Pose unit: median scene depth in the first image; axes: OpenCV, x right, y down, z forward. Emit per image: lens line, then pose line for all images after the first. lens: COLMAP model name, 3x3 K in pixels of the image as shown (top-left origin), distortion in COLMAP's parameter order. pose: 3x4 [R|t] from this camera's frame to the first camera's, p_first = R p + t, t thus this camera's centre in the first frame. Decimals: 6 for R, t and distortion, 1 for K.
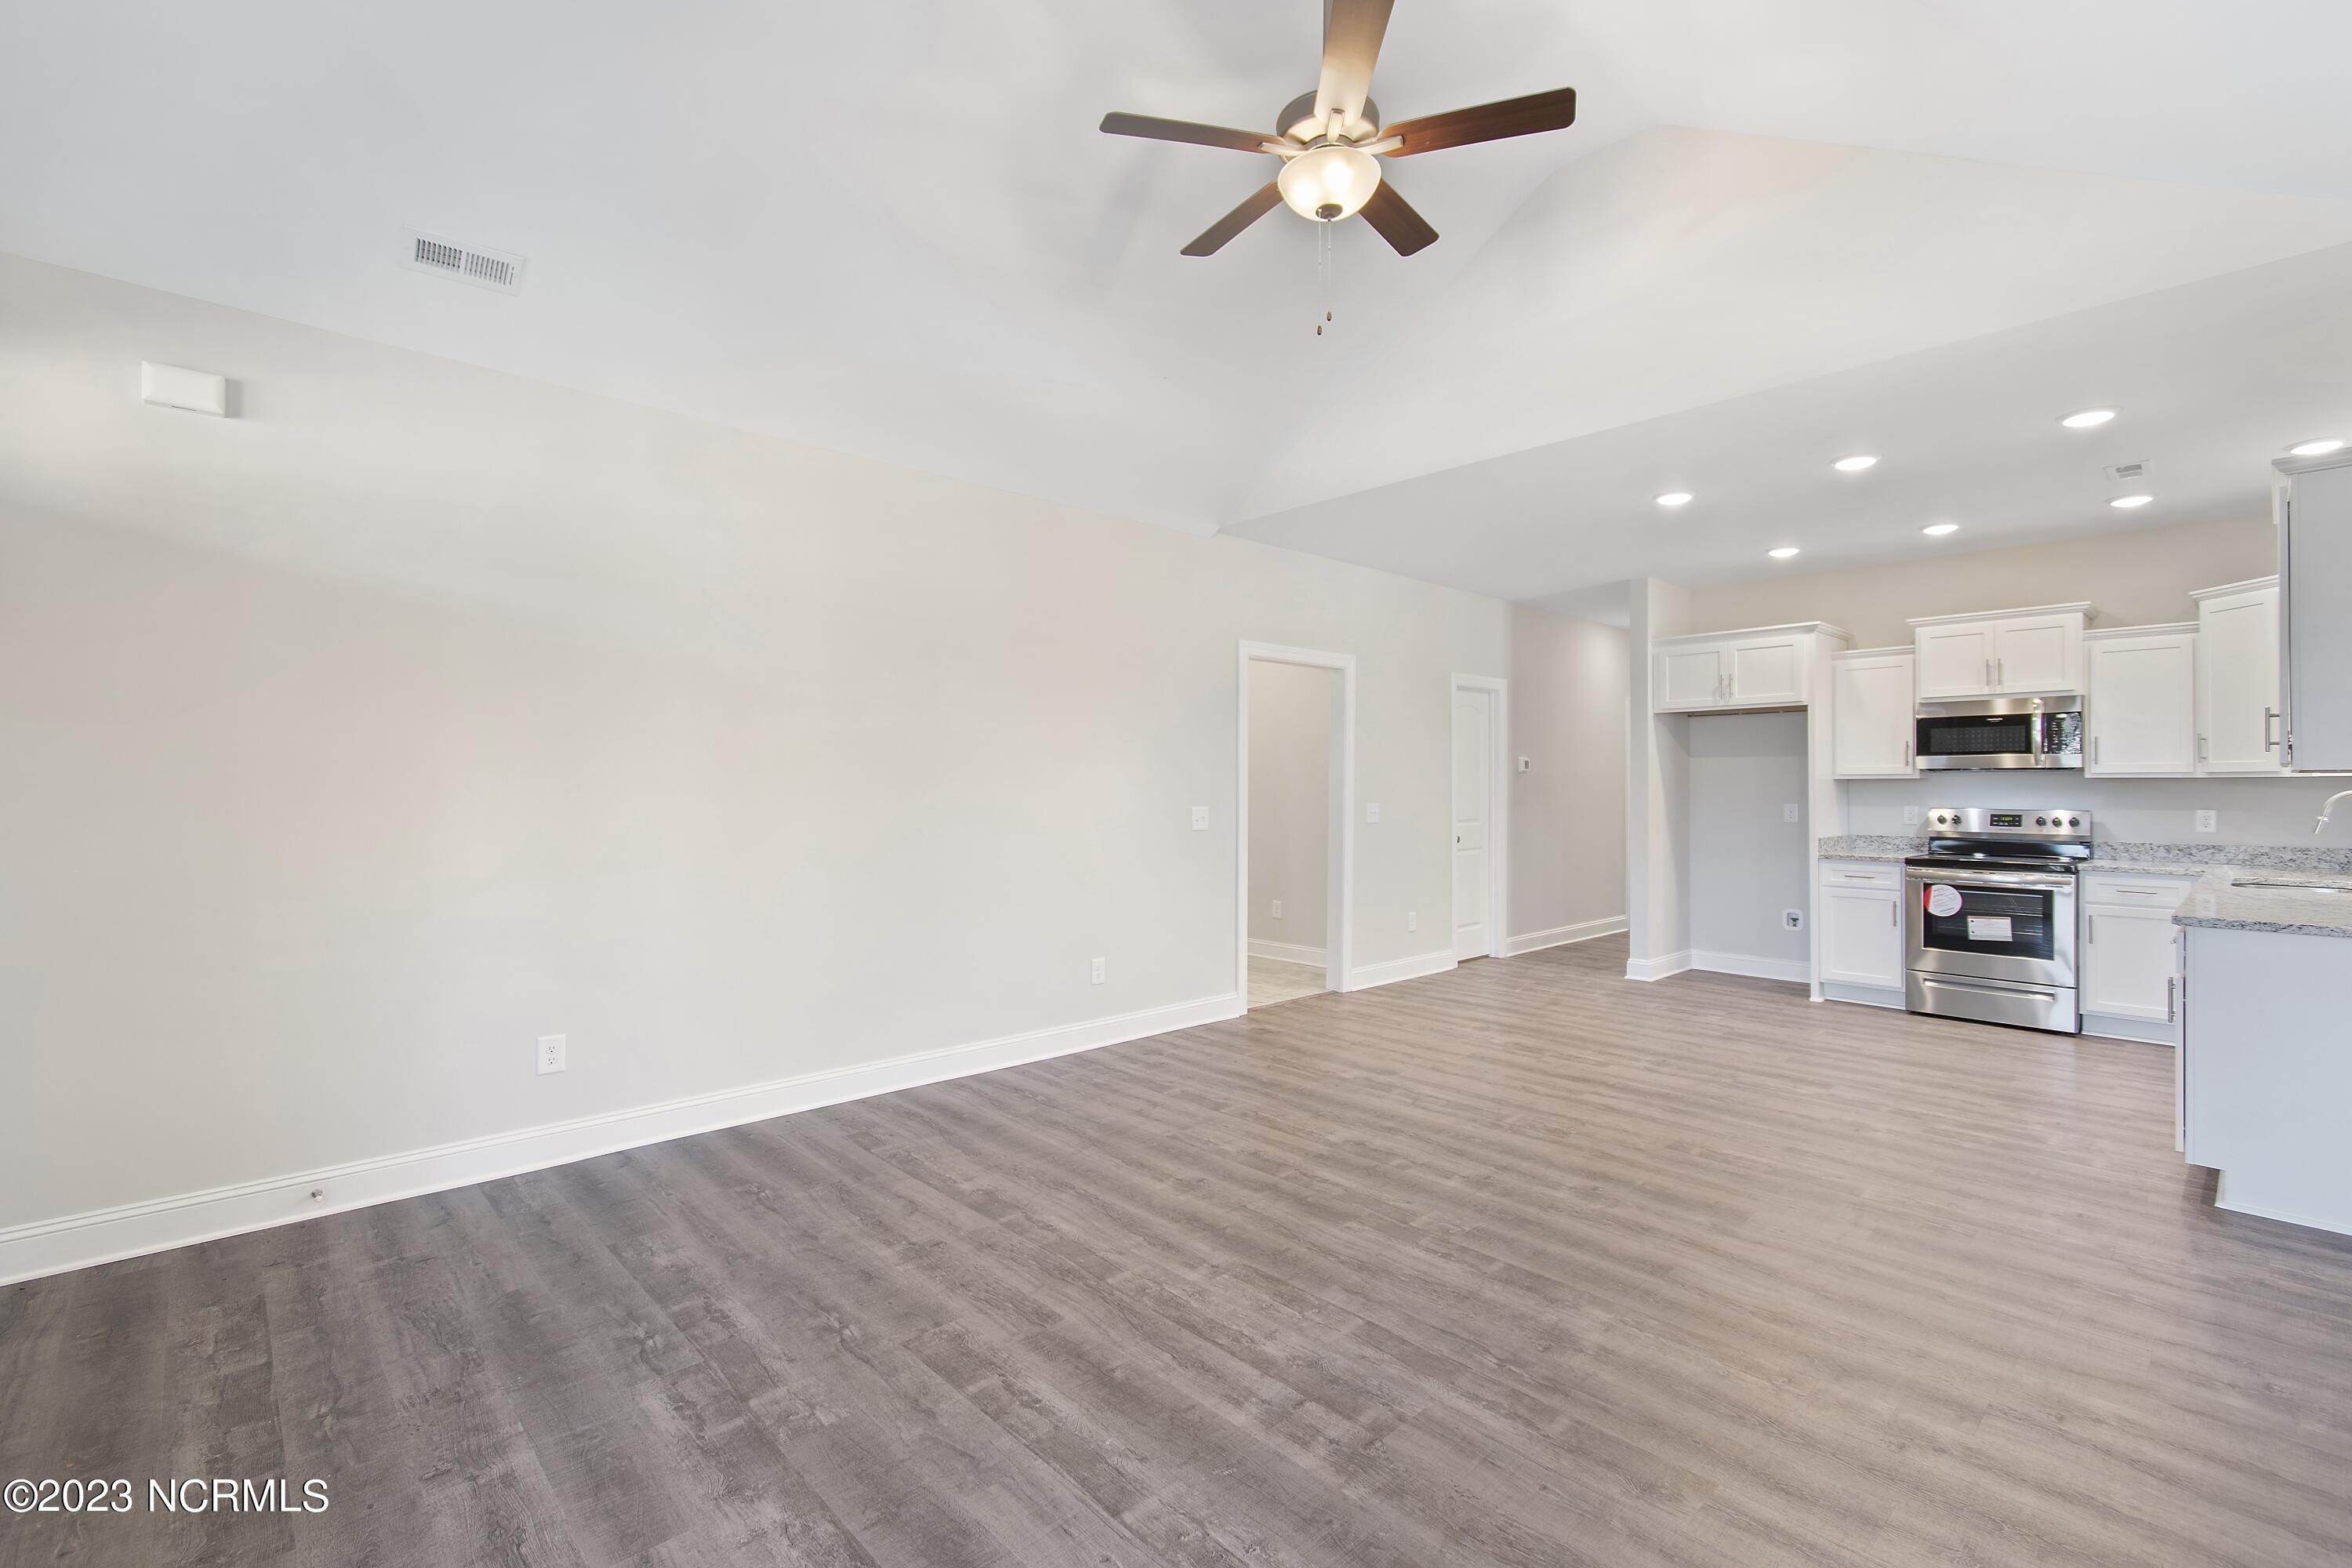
lens RADIAL K [[1039.8, 0, 1167.9], [0, 1039.8, 778.9], [0, 0, 1]] dist [0.004176, -0.001927]
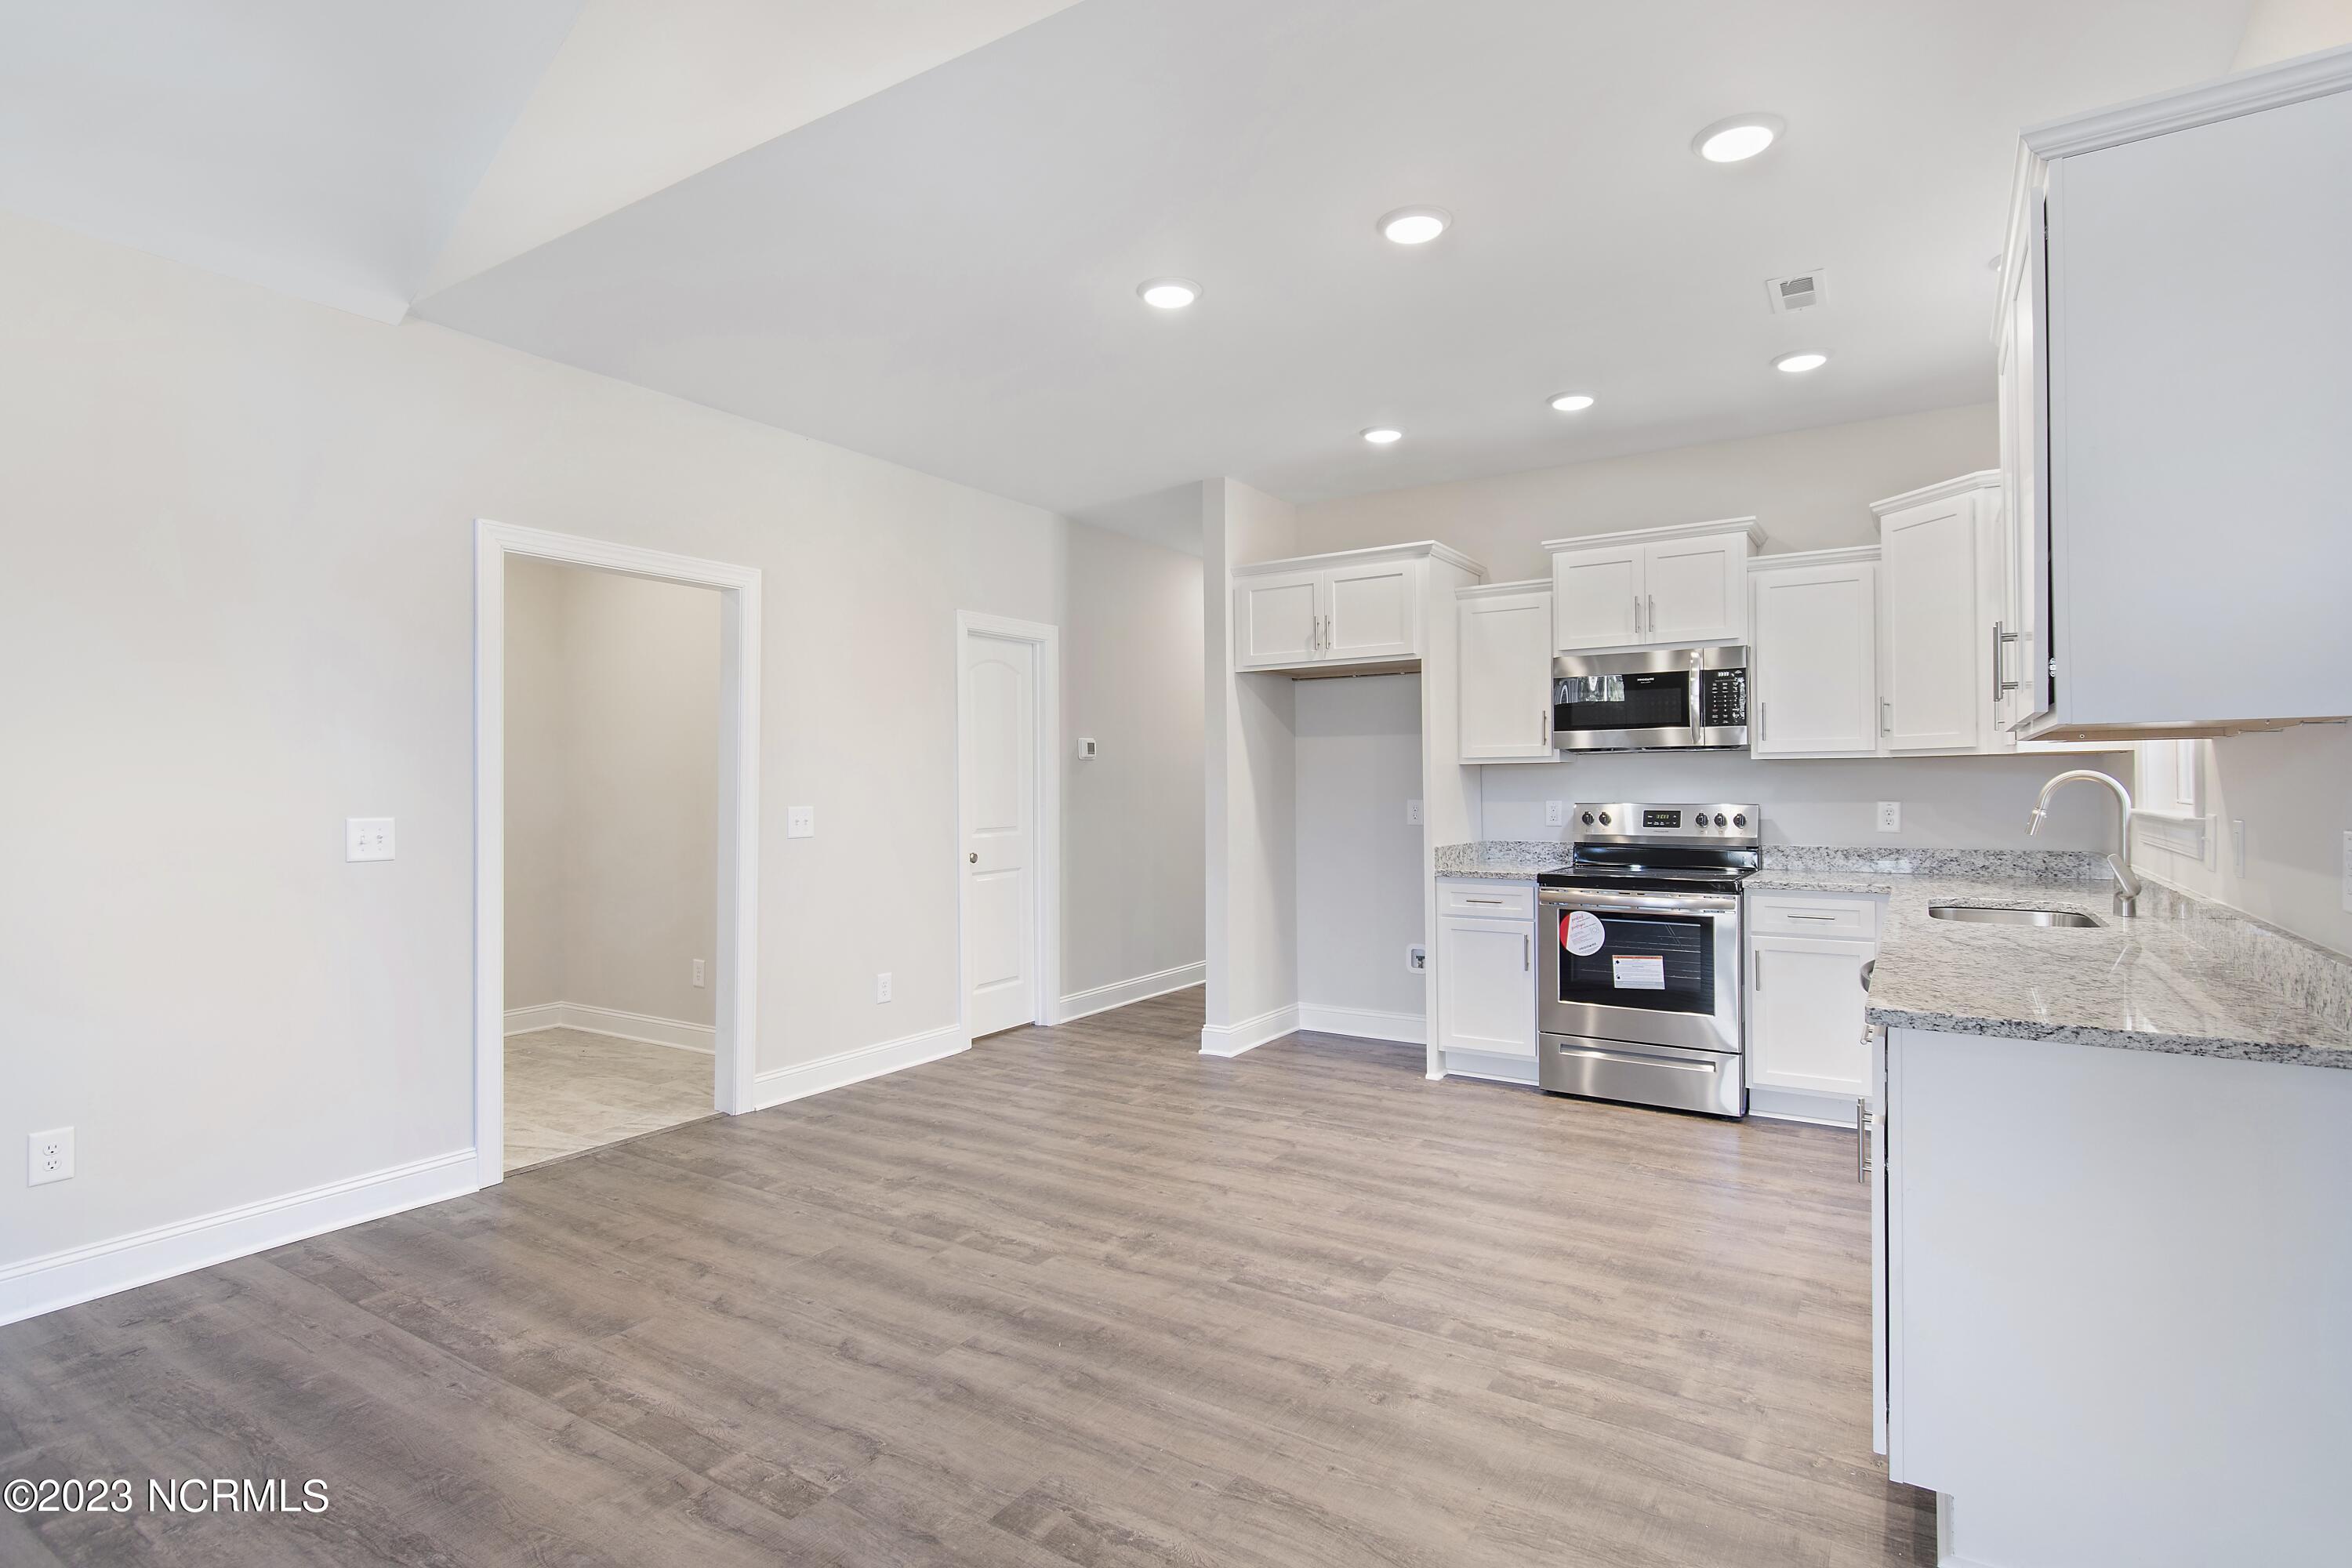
lens RADIAL K [[1178.3, 0, 1171.3], [0, 1178.3, 777.6], [0, 0, 1]] dist [0.005590, -0.002047]
pose [[0.968639, -0.006476, 0.248388, 0.378946], [0.006642, 0.999978, 0.000168, 0.011853], [-0.248384, 0.001488, 0.968661, 0.404723]]
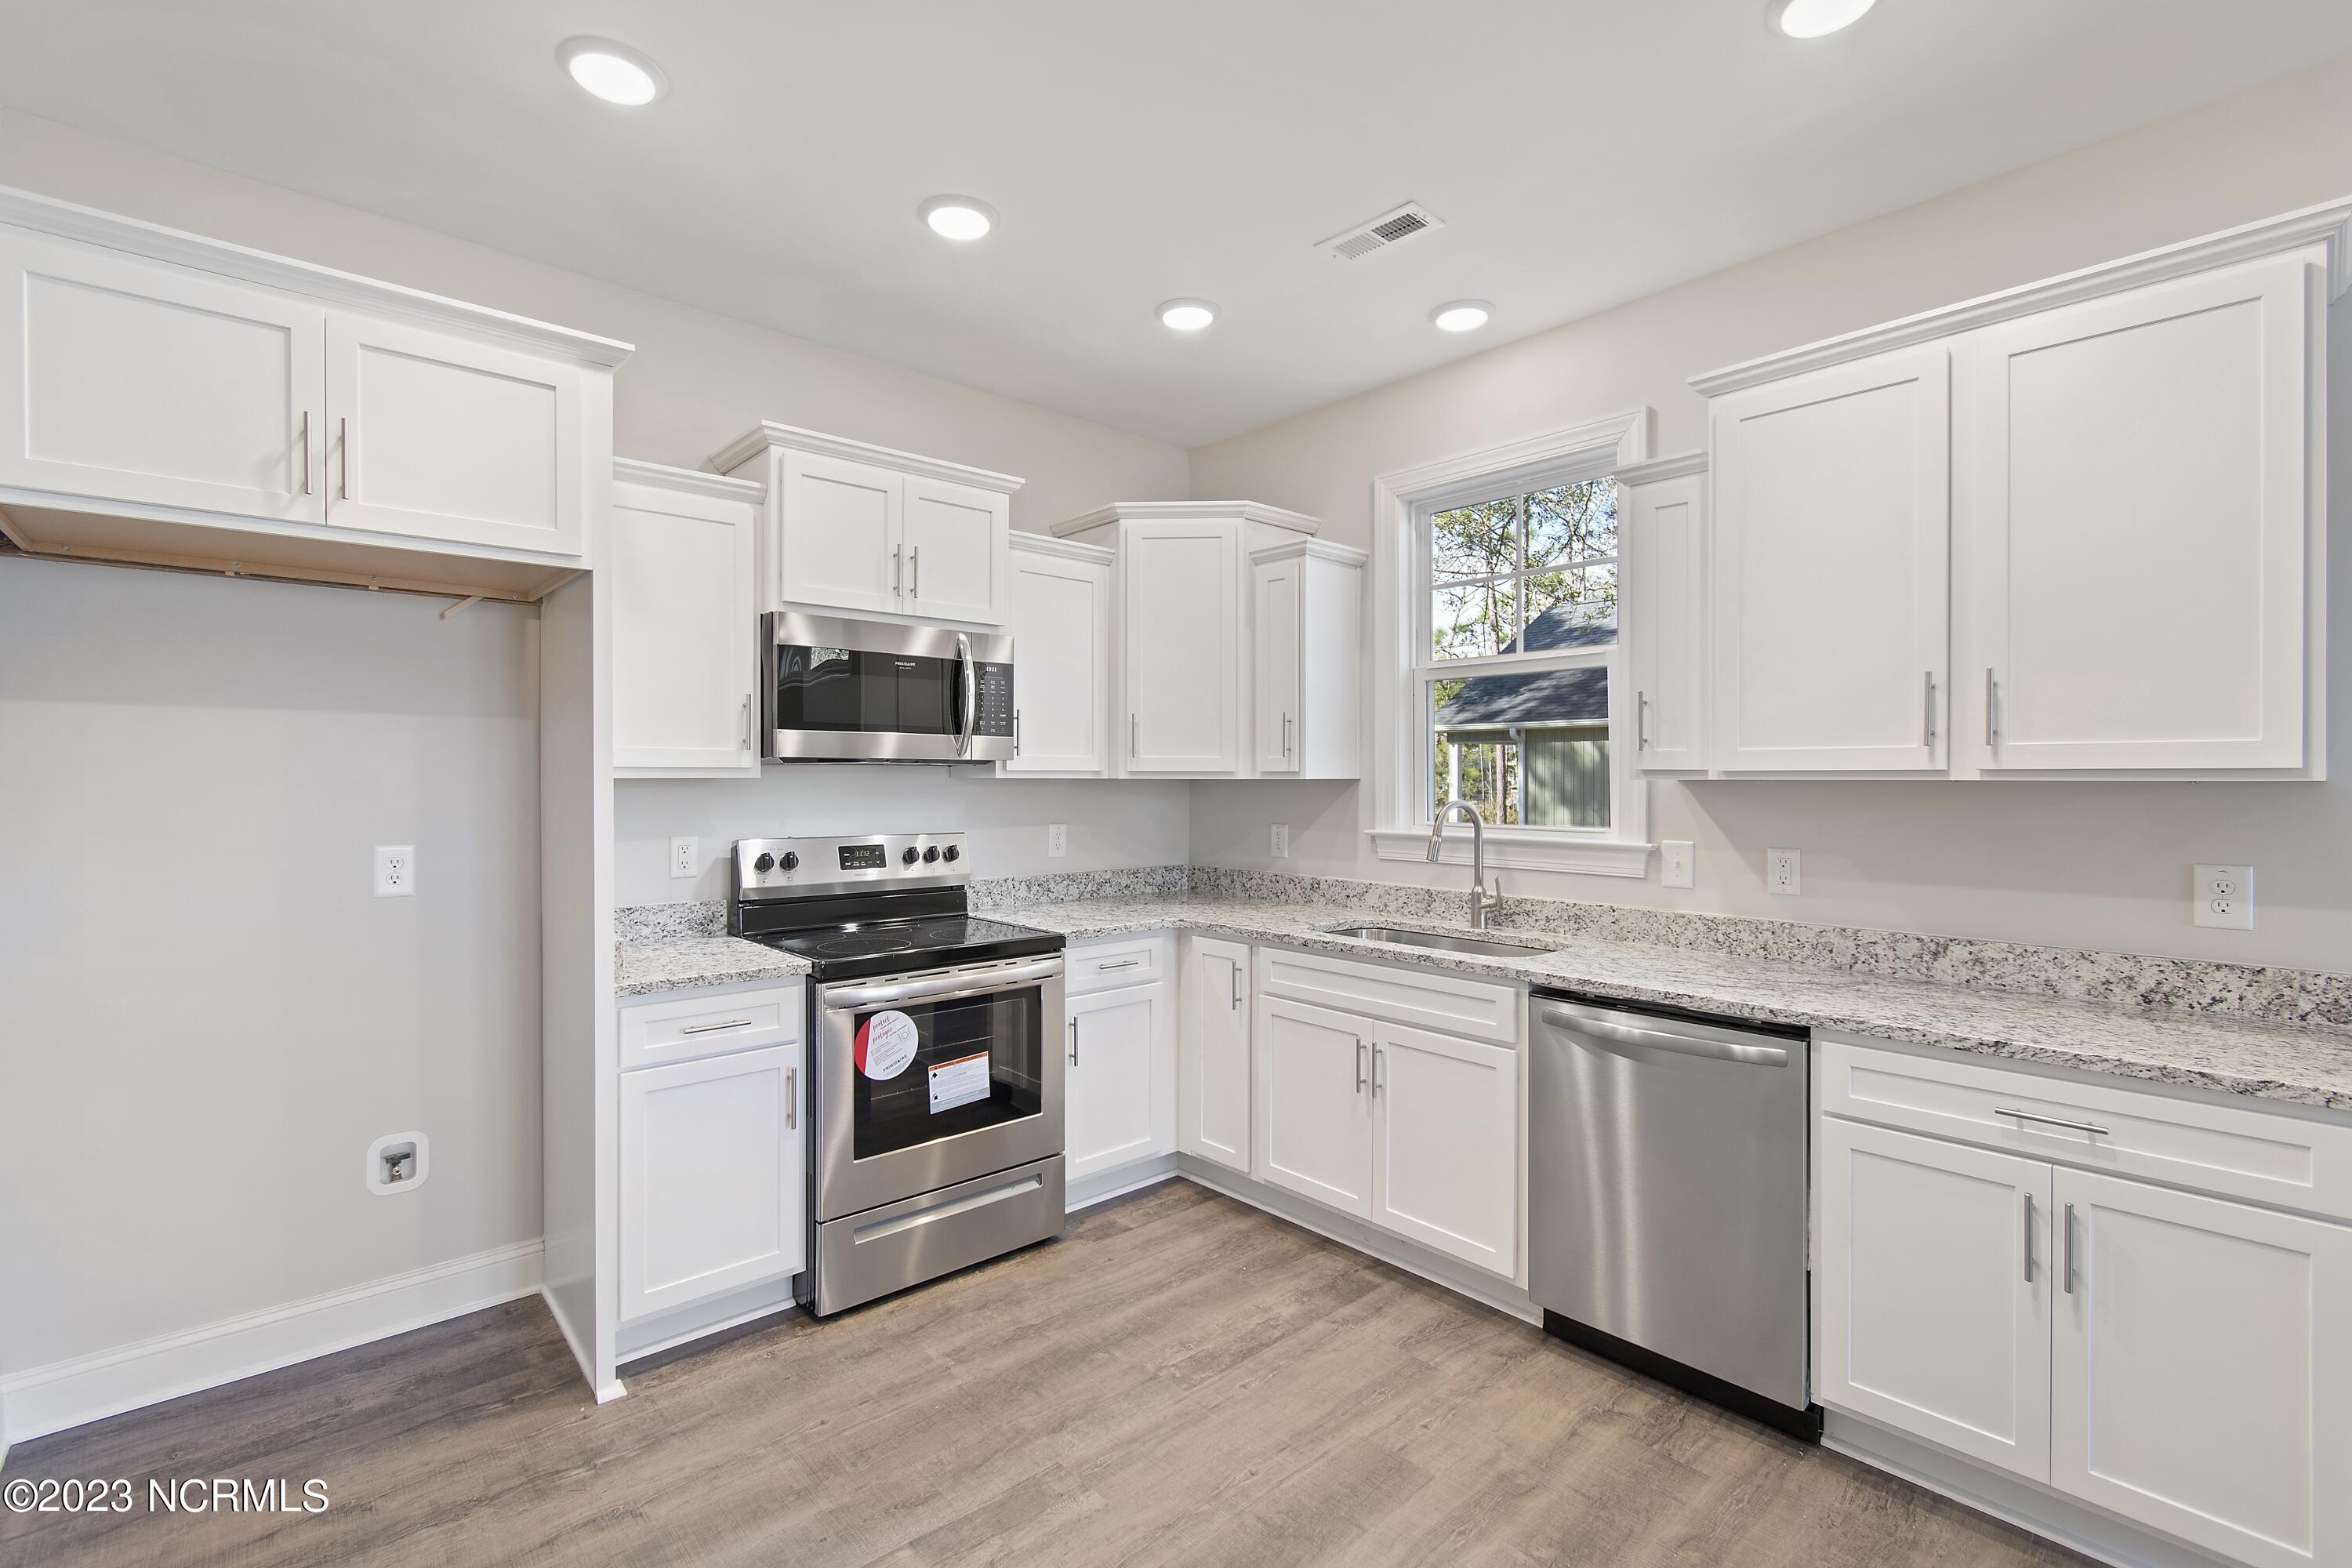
lens RADIAL K [[1039.8, 0, 1172.3], [0, 1039.8, 773.9], [0, 0, 1]] dist [0.004176, -0.001927]
pose [[0.012918, 0.002023, 0.999915, 0.395525], [-0.008756, 0.999960, -0.001909, -0.004400], [-0.999878, -0.008731, 0.012935, 1.199055]]
